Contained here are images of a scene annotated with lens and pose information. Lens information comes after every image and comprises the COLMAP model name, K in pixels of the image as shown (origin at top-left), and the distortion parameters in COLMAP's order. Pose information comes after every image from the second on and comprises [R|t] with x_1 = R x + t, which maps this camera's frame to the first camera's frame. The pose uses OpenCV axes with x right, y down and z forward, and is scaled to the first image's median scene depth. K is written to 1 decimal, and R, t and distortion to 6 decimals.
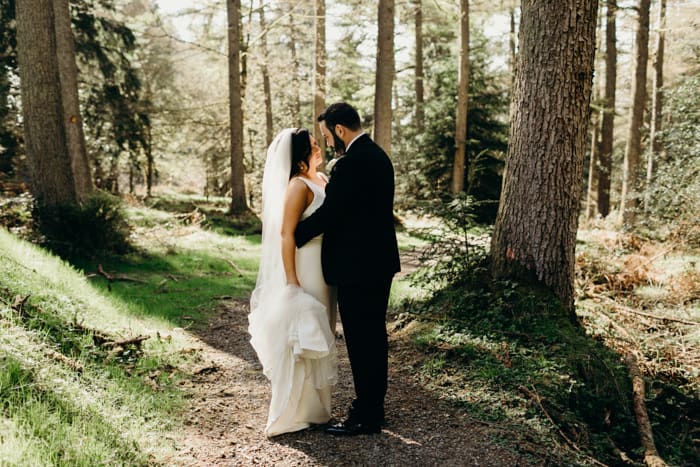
lens RADIAL K [[659.0, 0, 350.0], [0, 659.0, 233.5], [0, 0, 1]] dist [0.001949, -0.003351]
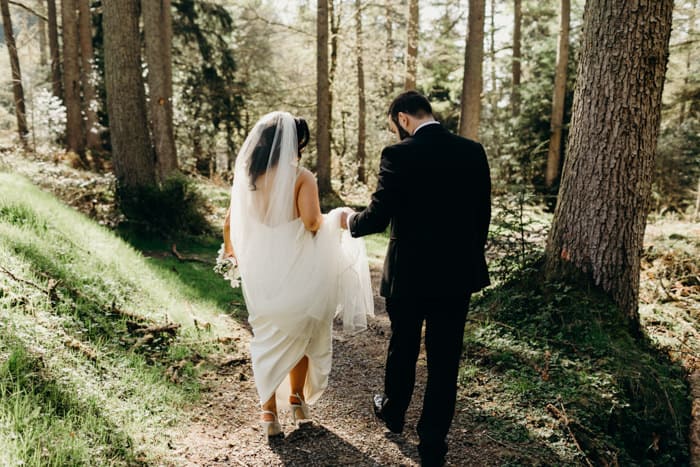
lens RADIAL K [[659.0, 0, 350.0], [0, 659.0, 233.5], [0, 0, 1]] dist [0.001949, -0.003351]
pose [[0.989204, 0.033800, -0.142591, 0.027057], [-0.029839, 0.999110, 0.029824, -0.006179], [0.143472, -0.025247, 0.989332, 0.015591]]
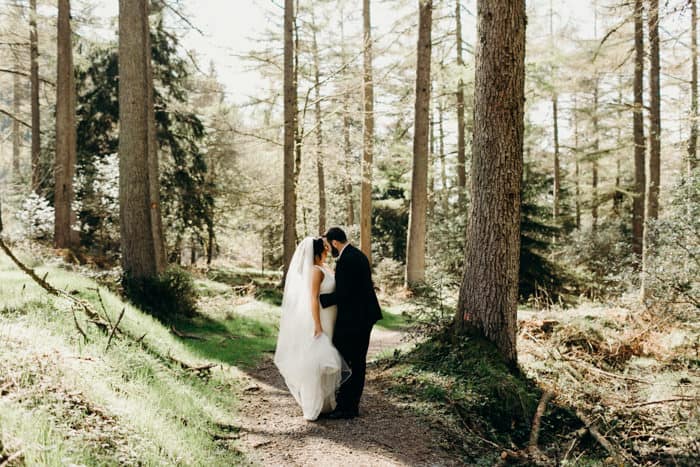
lens RADIAL K [[660.2, 0, 350.0], [0, 660.2, 233.5], [0, 0, 1]] dist [0.003192, -0.006392]
pose [[0.996447, 0.009850, -0.083649, 0.039877], [-0.019227, 0.993518, -0.112041, 0.005721], [0.082003, 0.113251, 0.990177, -0.161878]]
